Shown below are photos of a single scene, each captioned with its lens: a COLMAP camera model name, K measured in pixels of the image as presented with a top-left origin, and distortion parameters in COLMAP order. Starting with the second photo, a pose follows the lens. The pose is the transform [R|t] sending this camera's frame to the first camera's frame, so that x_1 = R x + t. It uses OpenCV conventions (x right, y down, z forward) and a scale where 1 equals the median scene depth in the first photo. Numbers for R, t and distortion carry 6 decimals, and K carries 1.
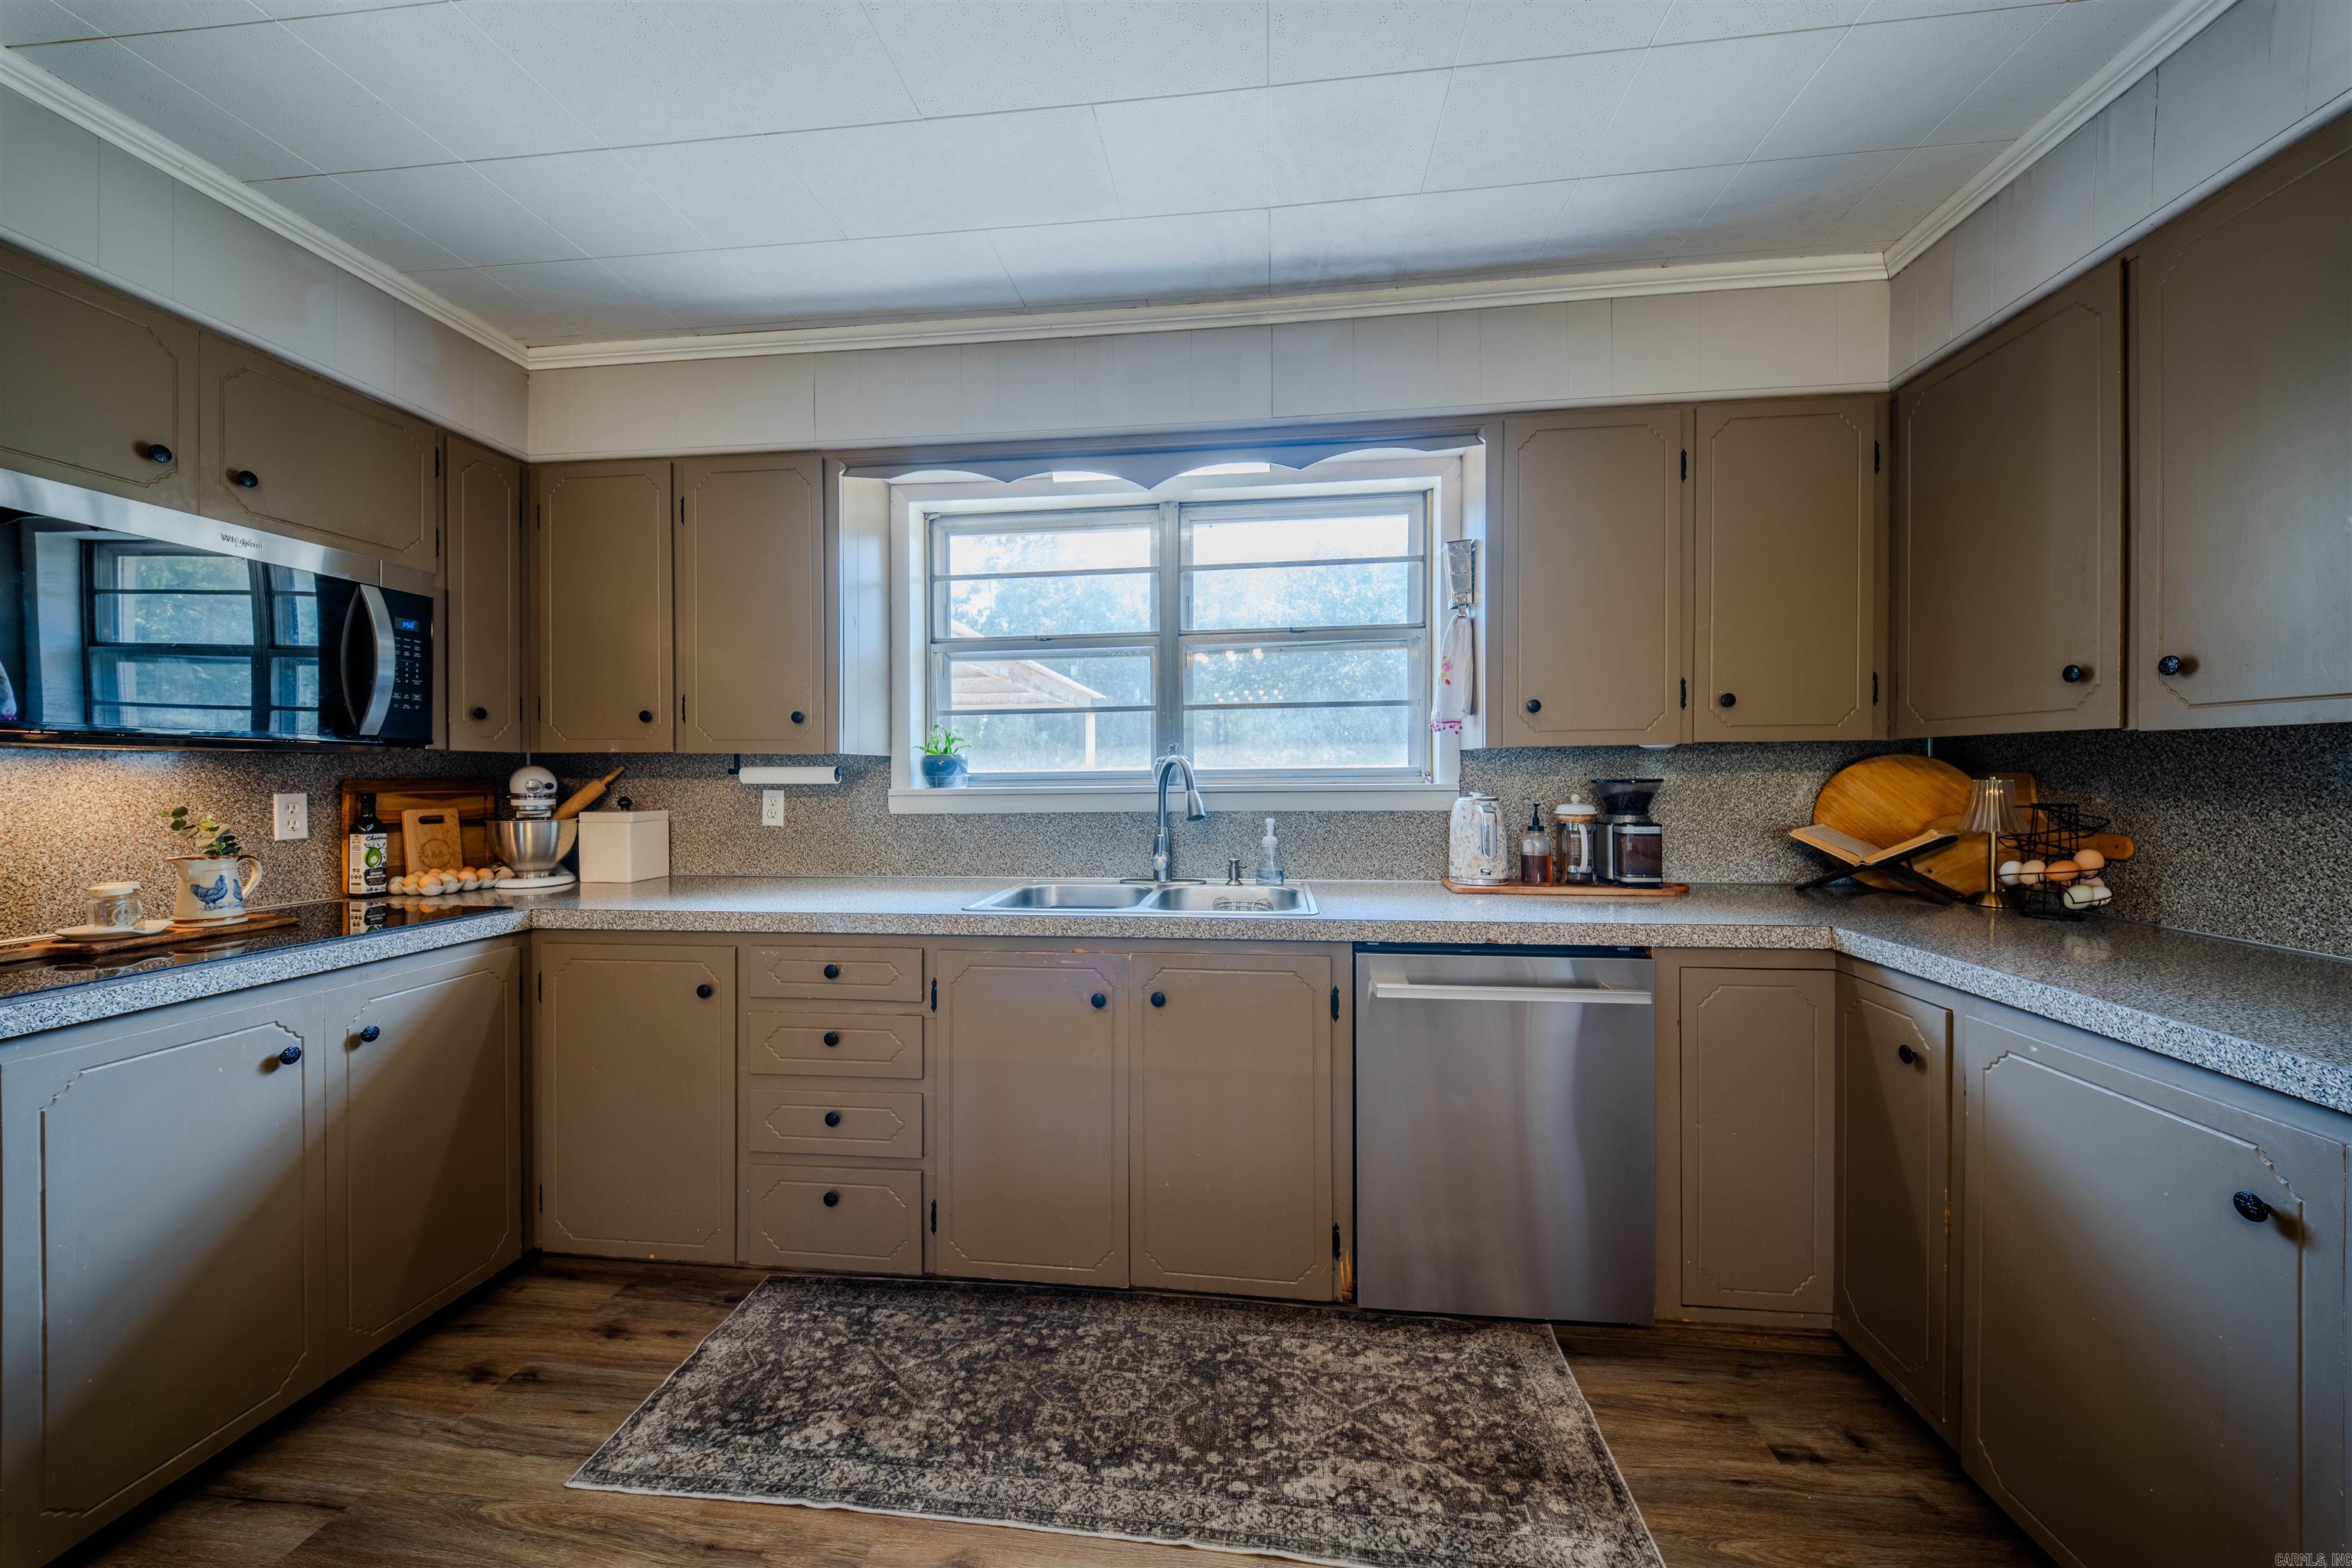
lens RADIAL K [[822.7, 0, 1174.8], [0, 822.7, 774.4], [0, 0, 1]] dist [-0.002776, -0.000143]
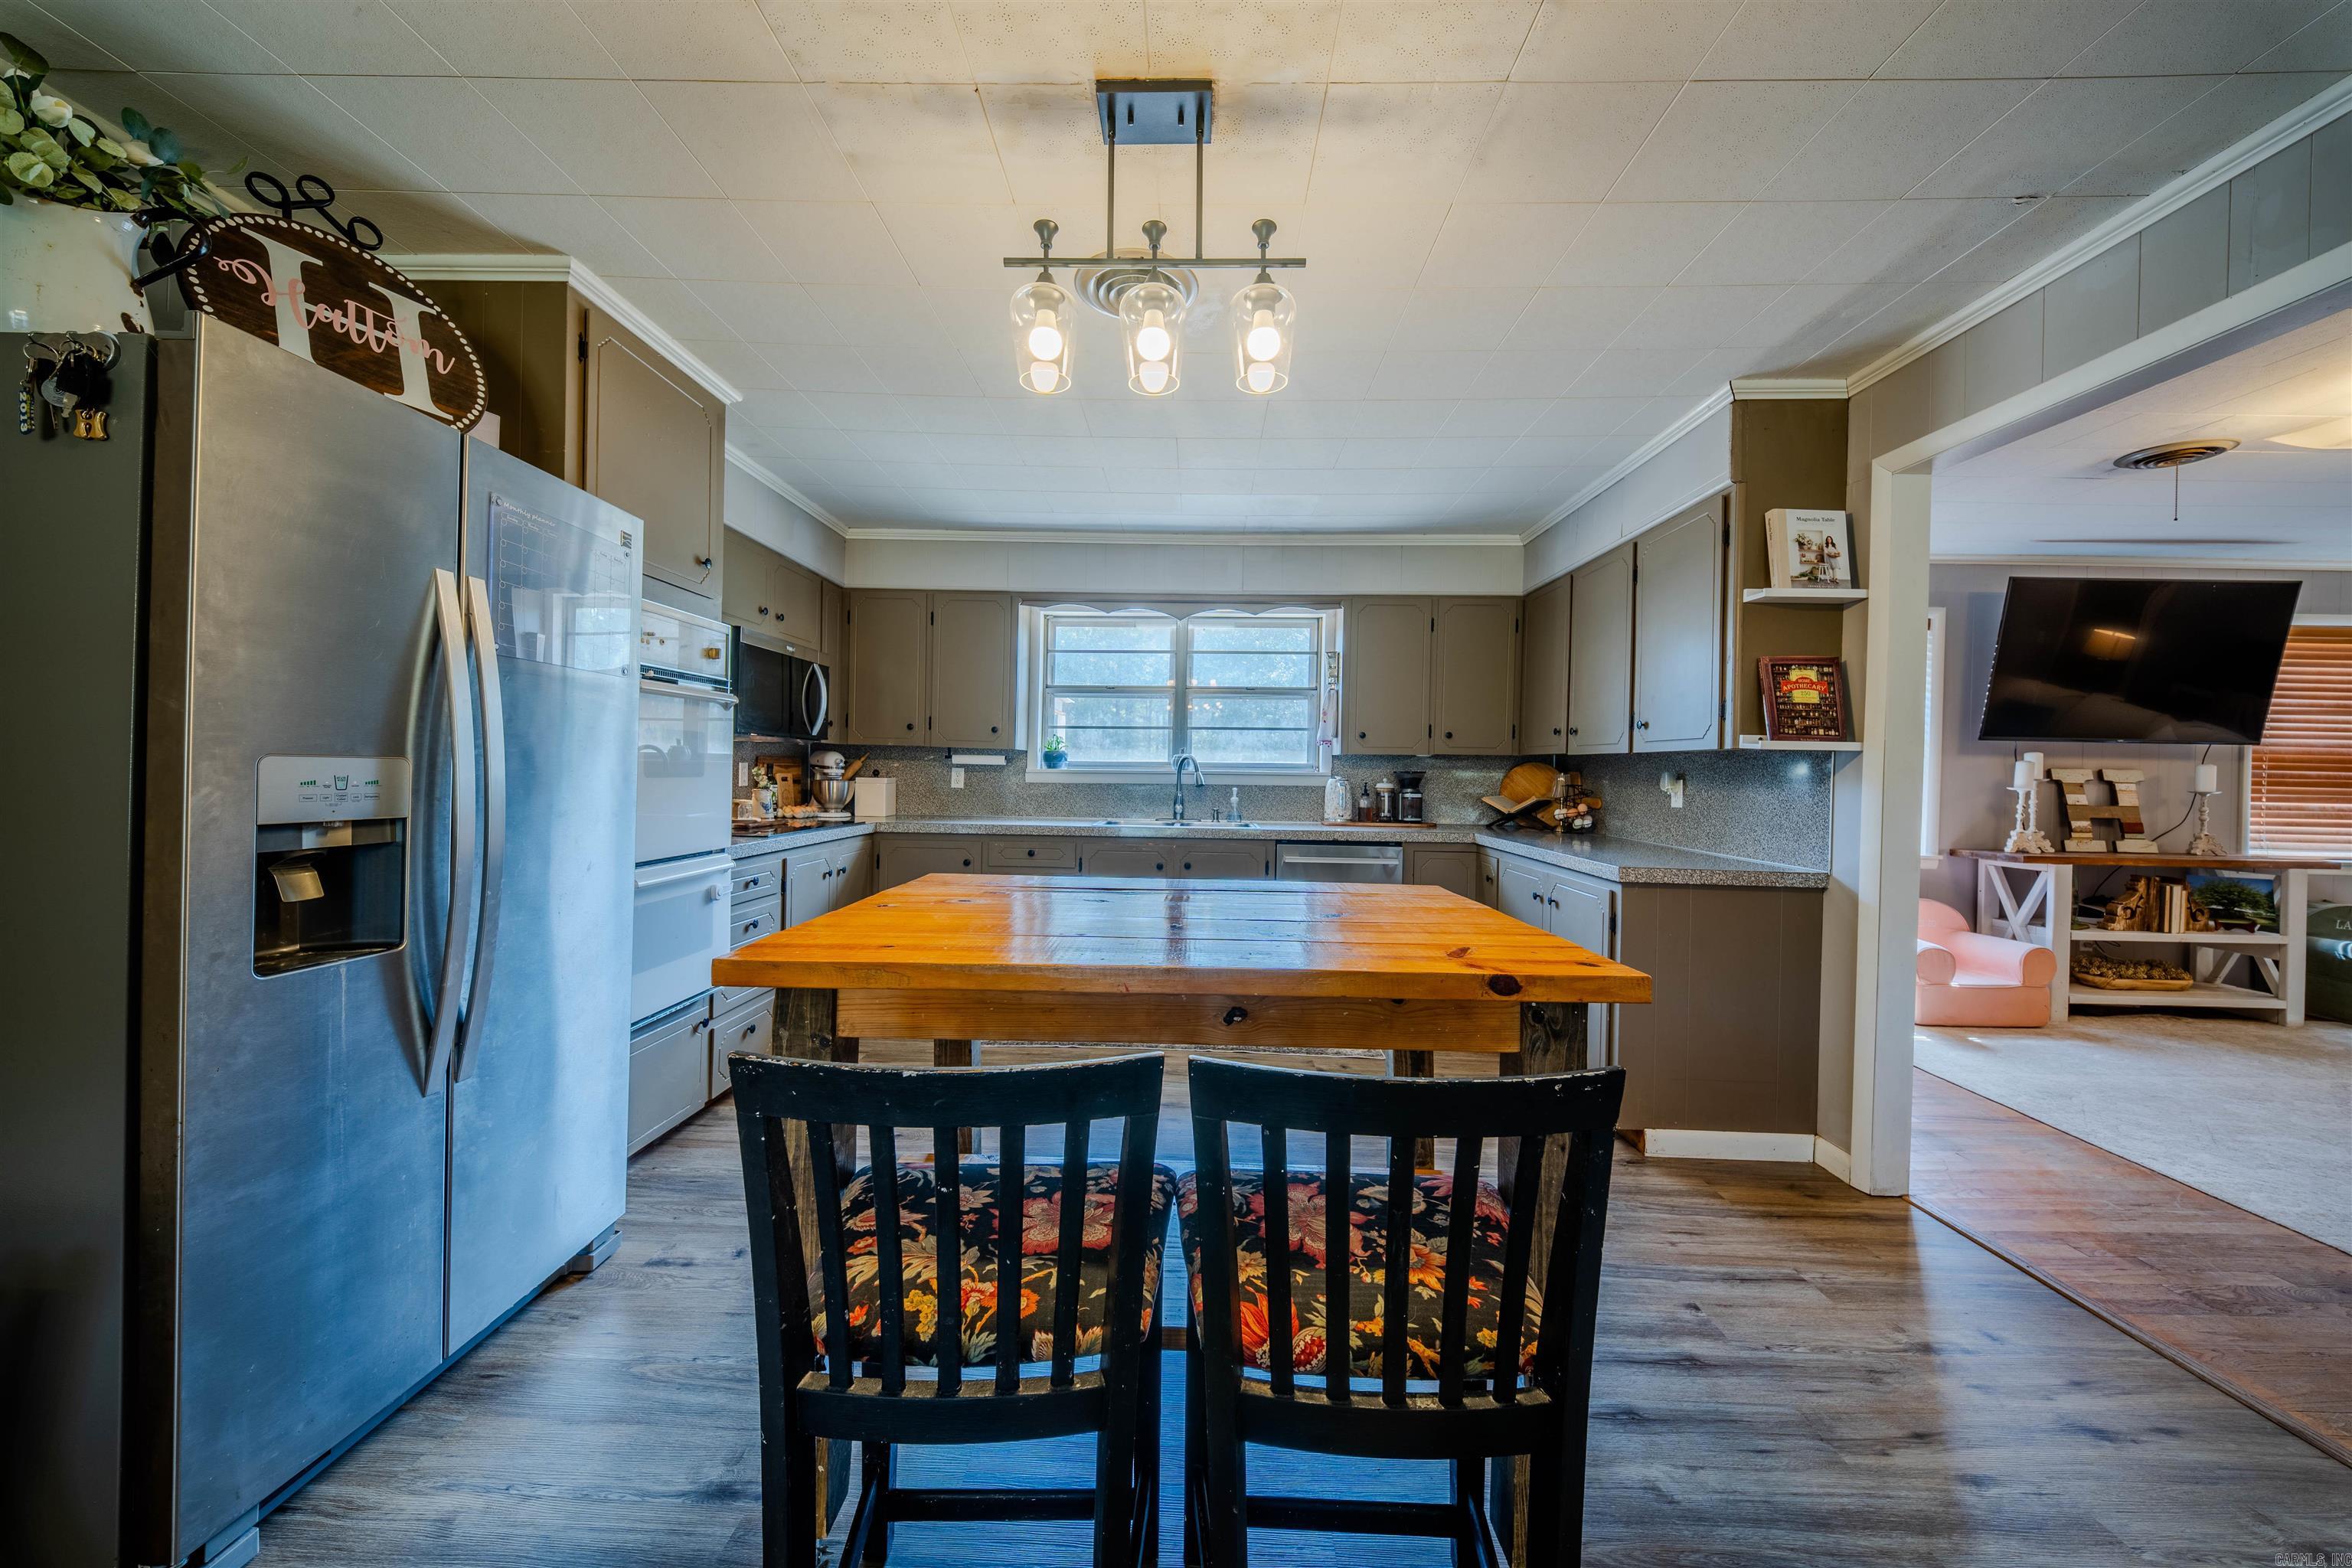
lens RADIAL K [[822.7, 0, 1168.7], [0, 822.7, 780.5], [0, 0, 1]] dist [-0.002776, -0.000143]
pose [[0.996252, 0.021869, 0.083686, -0.208155], [-0.022627, 0.999711, 0.008117, 0.024744], [-0.083485, -0.009980, 0.996459, -0.947653]]
